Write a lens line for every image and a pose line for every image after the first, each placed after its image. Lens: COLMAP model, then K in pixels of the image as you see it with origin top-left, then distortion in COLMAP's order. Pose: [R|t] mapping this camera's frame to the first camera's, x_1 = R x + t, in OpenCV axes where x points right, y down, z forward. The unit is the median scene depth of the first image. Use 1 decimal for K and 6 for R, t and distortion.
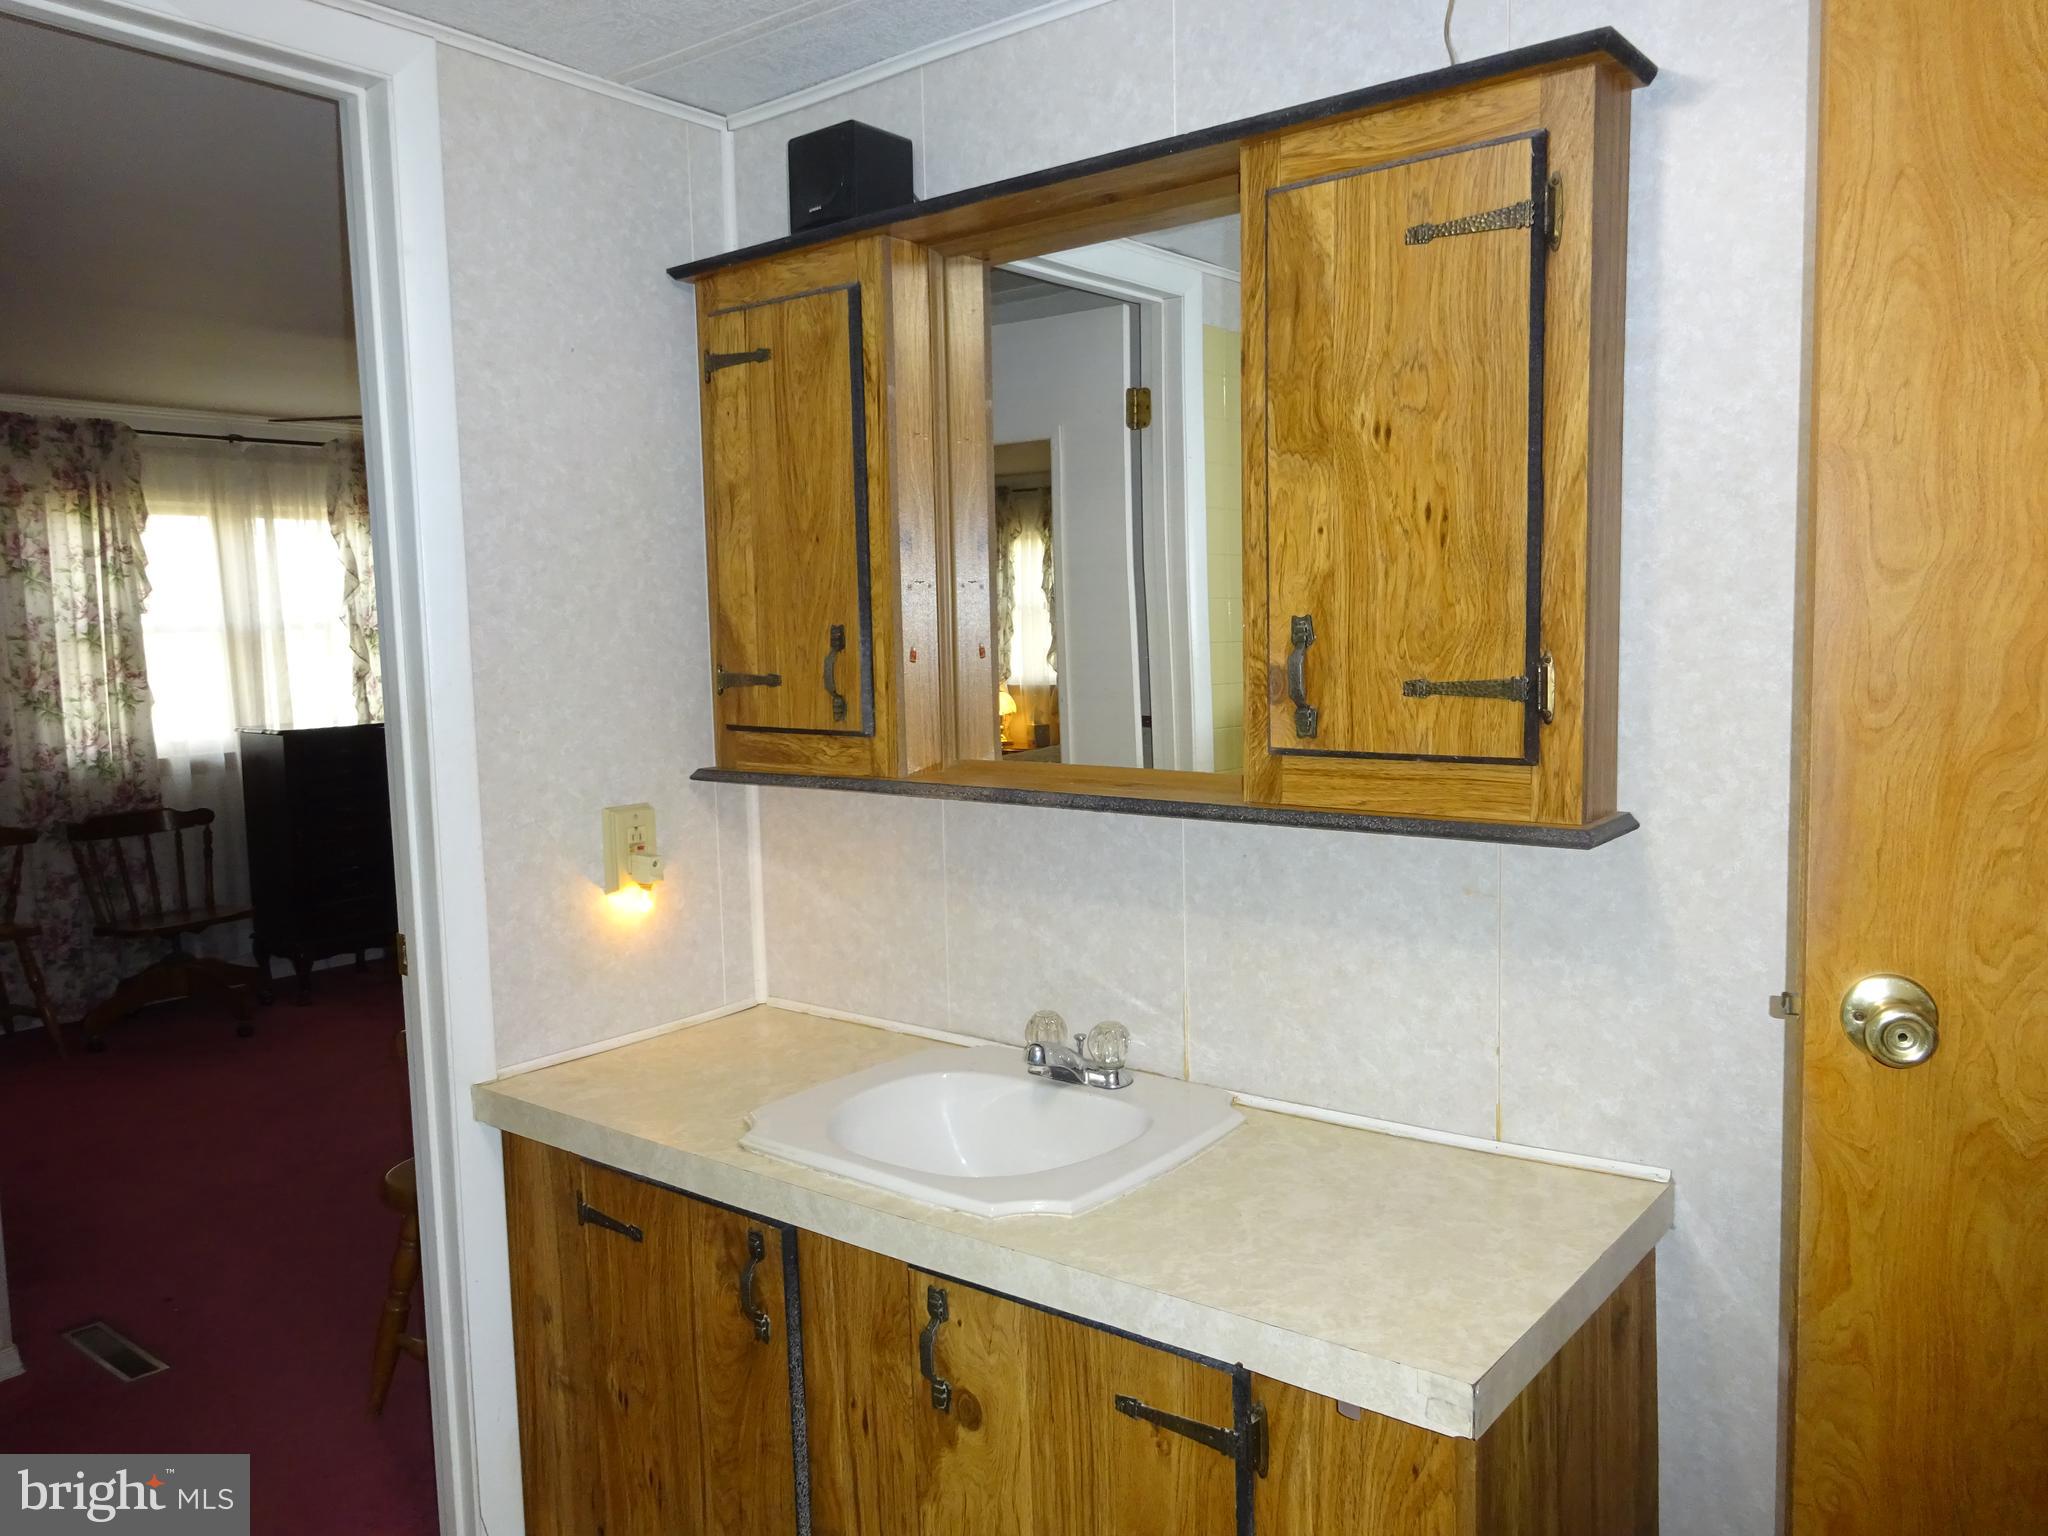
lens RADIAL K [[1508.0, 0, 1024.0], [0, 1508.0, 768.0], [0, 0, 1]] dist [0.014205, -0.011693]
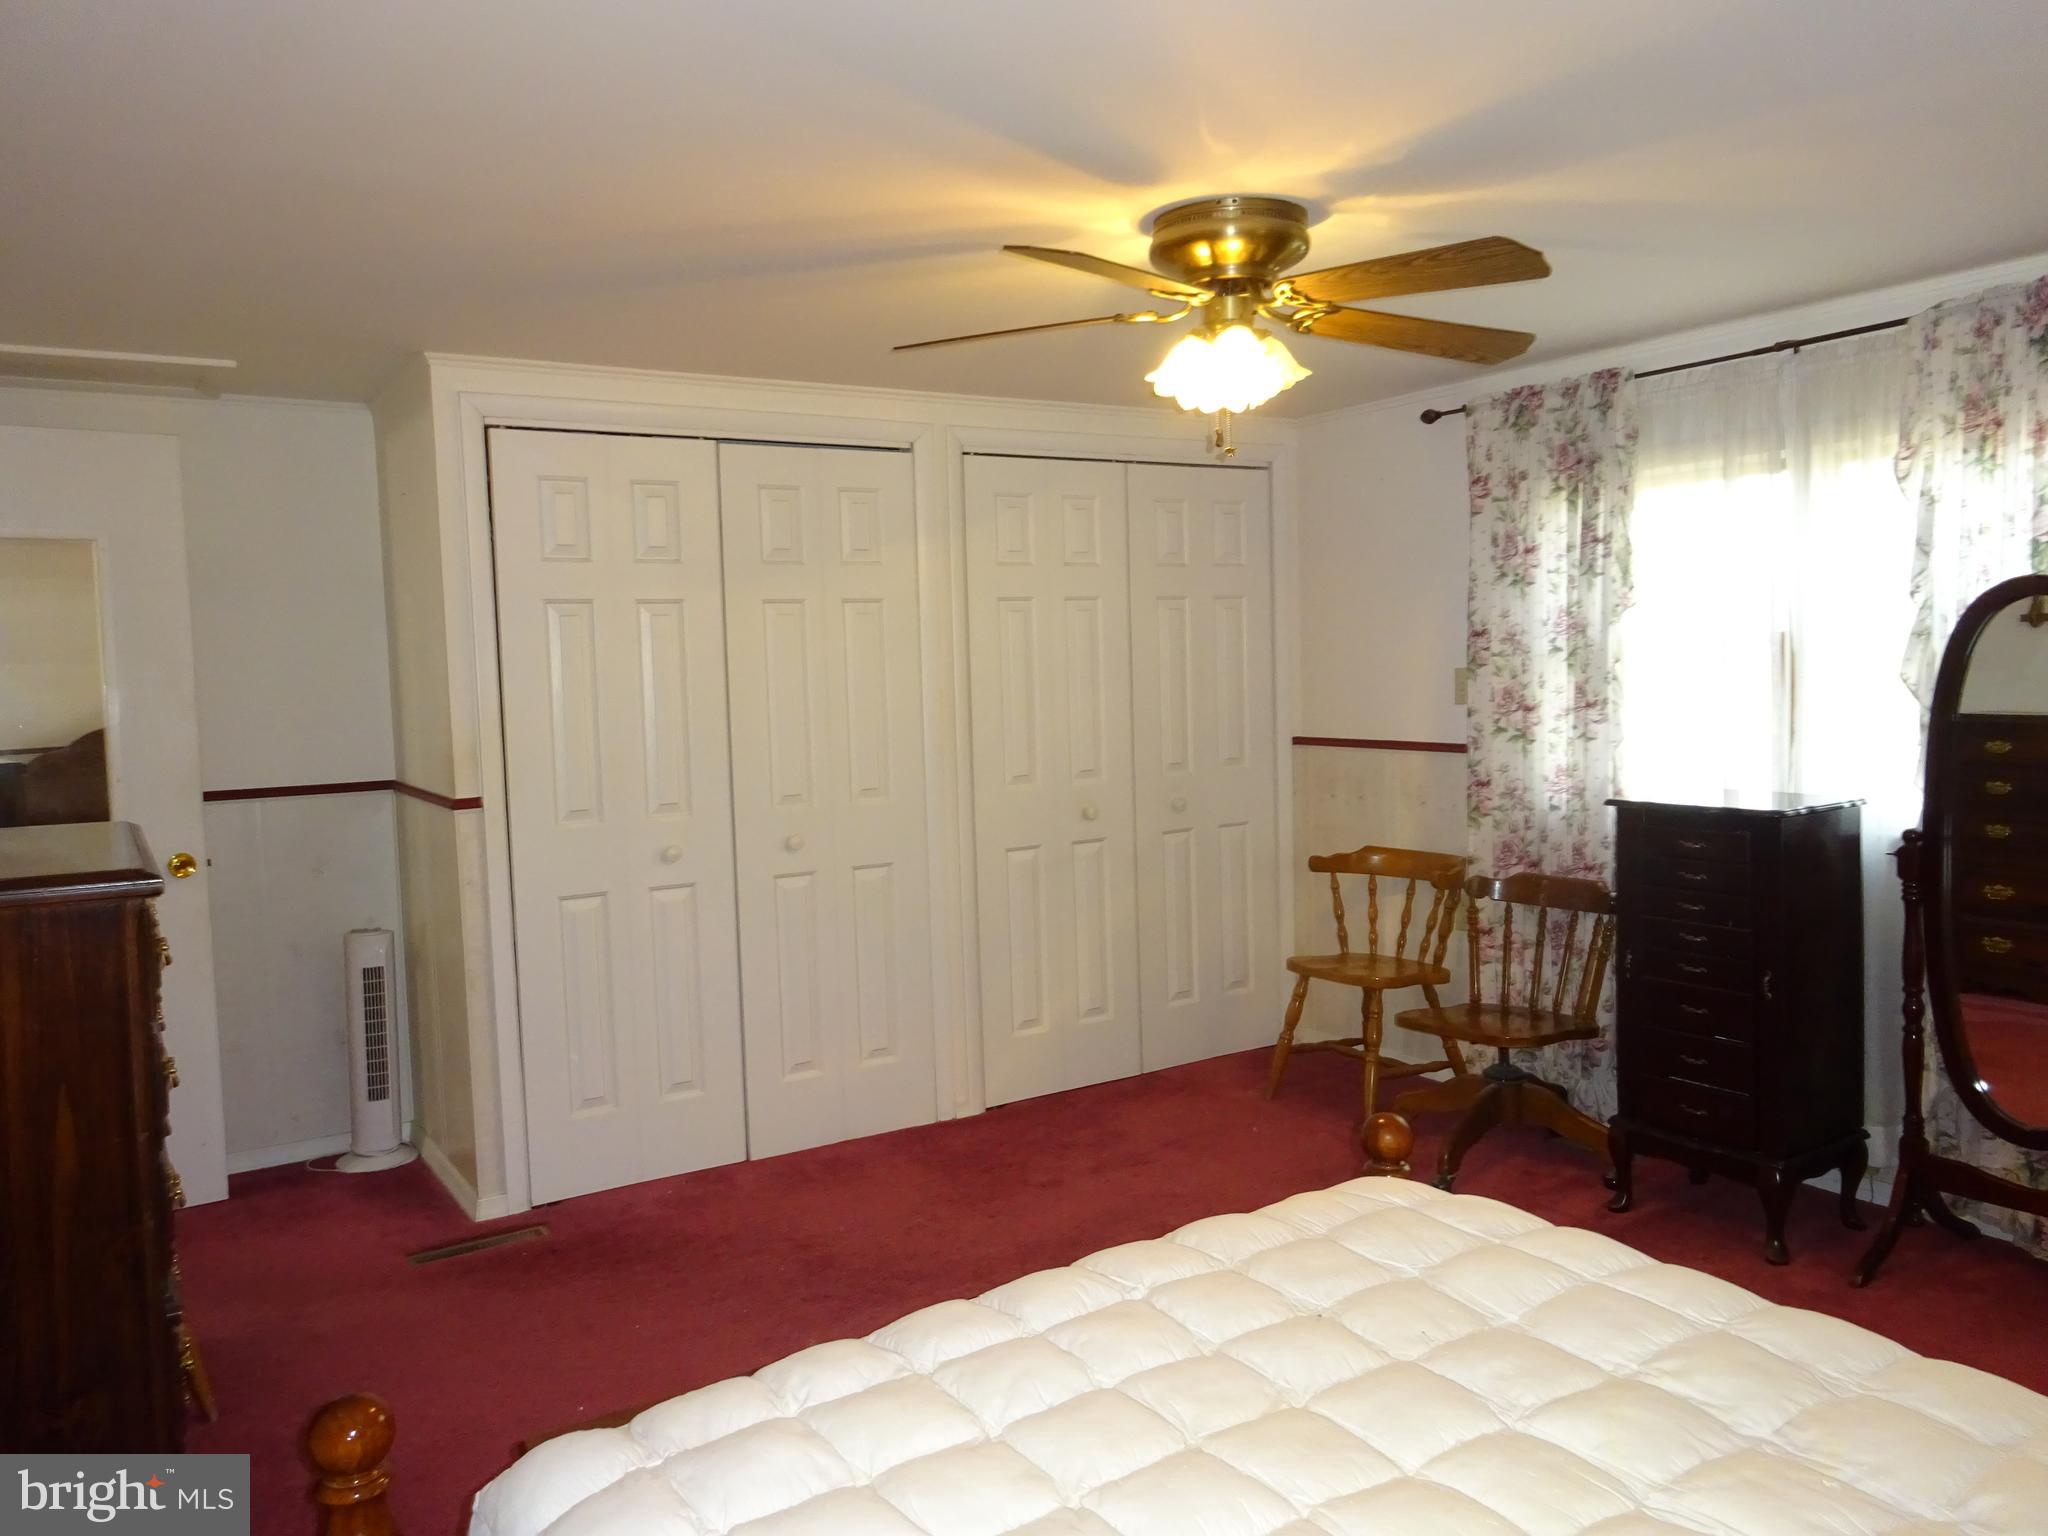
lens RADIAL K [[1508.0, 0, 1024.0], [0, 1508.0, 768.0], [0, 0, 1]] dist [0.014205, -0.011693]
pose [[-0.308995, 0.110704, -0.944599, 0.229434], [-0.058961, 0.989062, 0.135203, -0.117962], [0.949234, 0.097471, -0.299088, 0.976807]]
